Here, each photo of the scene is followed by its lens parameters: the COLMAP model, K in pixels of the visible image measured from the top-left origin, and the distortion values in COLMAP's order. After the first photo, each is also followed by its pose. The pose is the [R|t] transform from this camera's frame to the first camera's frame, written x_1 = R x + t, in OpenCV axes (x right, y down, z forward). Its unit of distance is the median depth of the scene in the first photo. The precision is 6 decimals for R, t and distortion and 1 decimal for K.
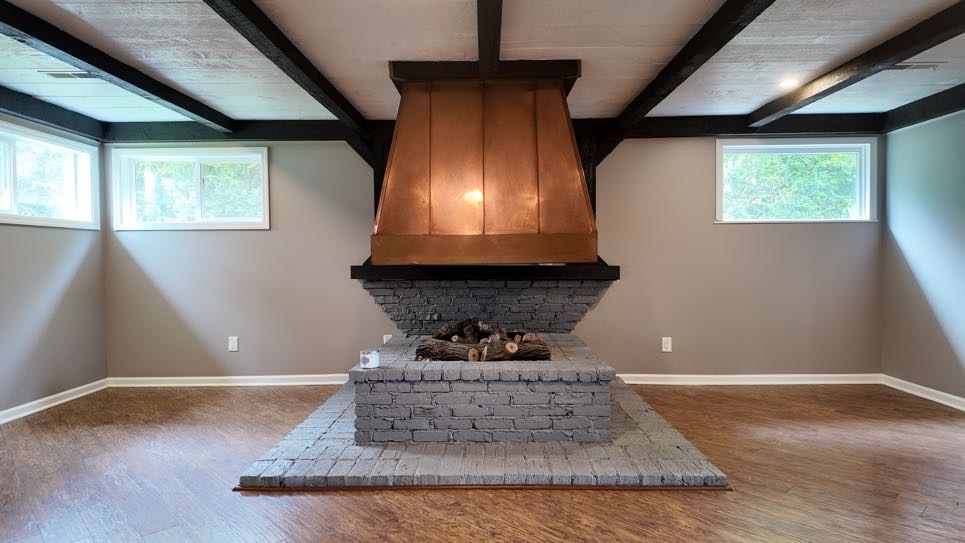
lens RADIAL K [[559.3, 0, 482.5], [0, 559.3, 271.5], [0, 0, 1]] dist [0.074737, -0.041513]
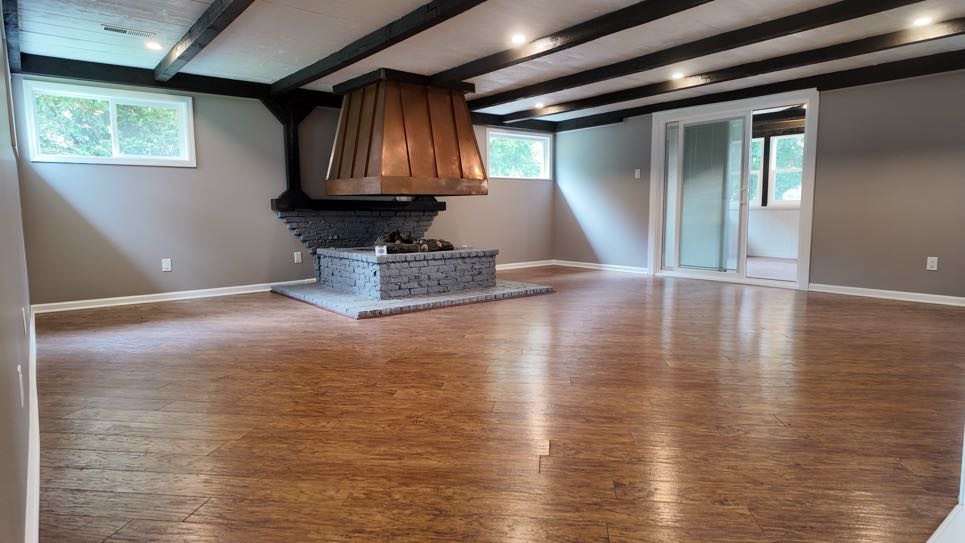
lens RADIAL K [[559.3, 0, 482.5], [0, 559.3, 271.5], [0, 0, 1]] dist [0.074737, -0.041513]
pose [[0.782687, -0.067635, 0.618730, -0.672107], [0.019357, 0.996243, 0.084415, 0.055125], [-0.622115, -0.054094, 0.781055, -0.331245]]
